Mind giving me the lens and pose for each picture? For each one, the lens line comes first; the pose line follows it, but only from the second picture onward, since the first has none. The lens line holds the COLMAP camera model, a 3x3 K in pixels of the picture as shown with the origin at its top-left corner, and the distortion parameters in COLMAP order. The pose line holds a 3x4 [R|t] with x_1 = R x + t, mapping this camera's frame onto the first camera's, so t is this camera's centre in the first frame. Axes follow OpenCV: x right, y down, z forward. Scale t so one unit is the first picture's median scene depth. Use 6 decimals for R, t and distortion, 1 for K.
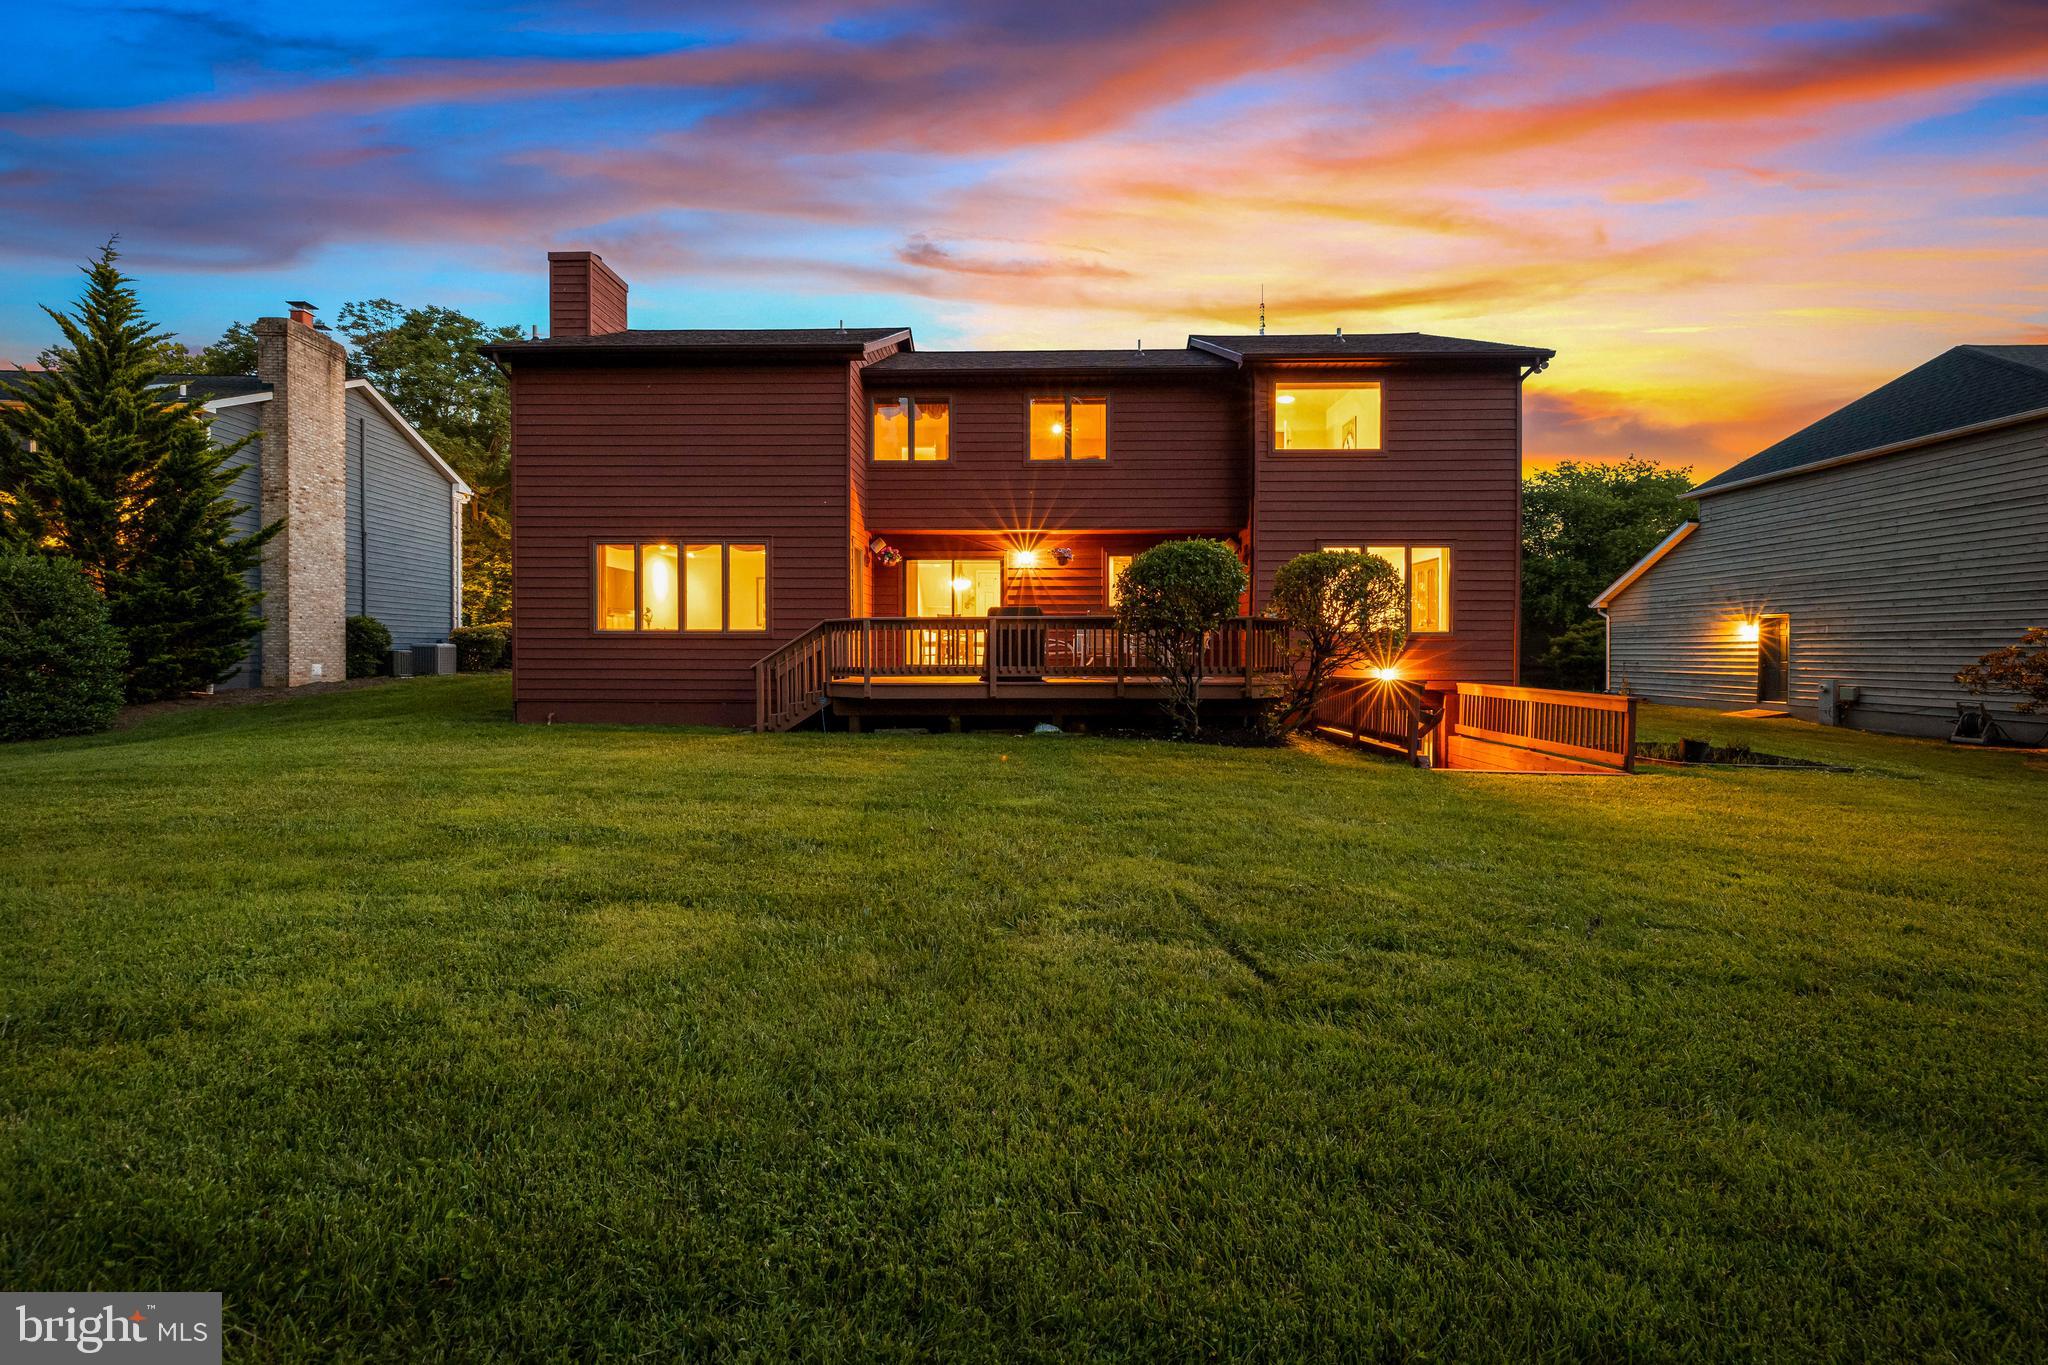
lens RADIAL K [[866.9, 0, 1022.8], [0, 866.9, 669.7], [0, 0, 1]] dist [-0.003489, 0.000108]
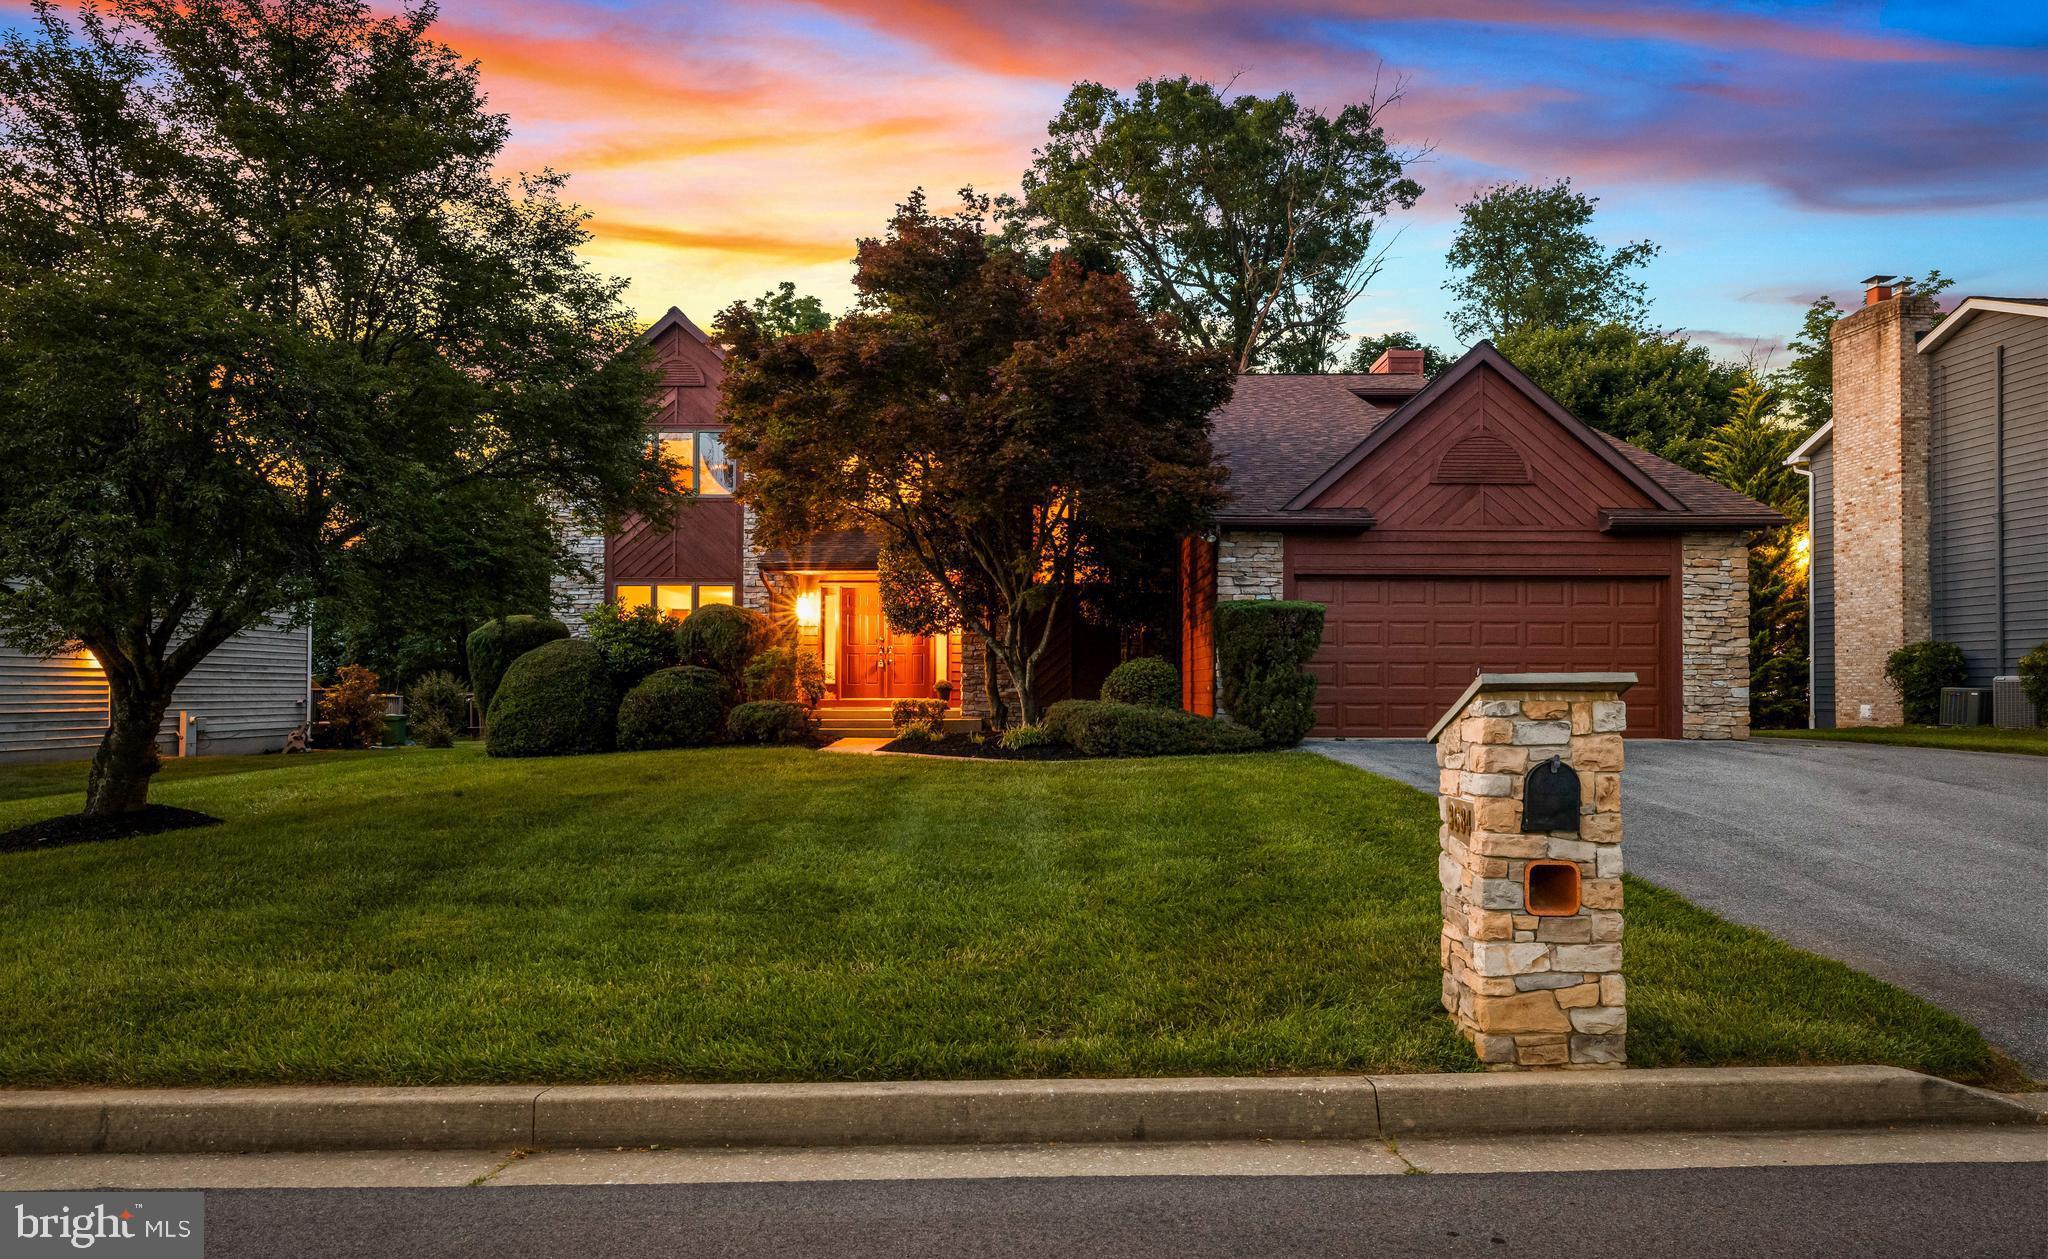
lens RADIAL K [[1258.2, 0, 1024.6], [0, 1258.2, 693.2], [0, 0, 1]] dist [0.001361, 0.000358]
pose [[-0.998872, -0.004551, -0.047258, 0.071905], [-0.005278, 0.999869, 0.015271, -0.042036], [0.047183, 0.015503, -0.998766, 2.856841]]
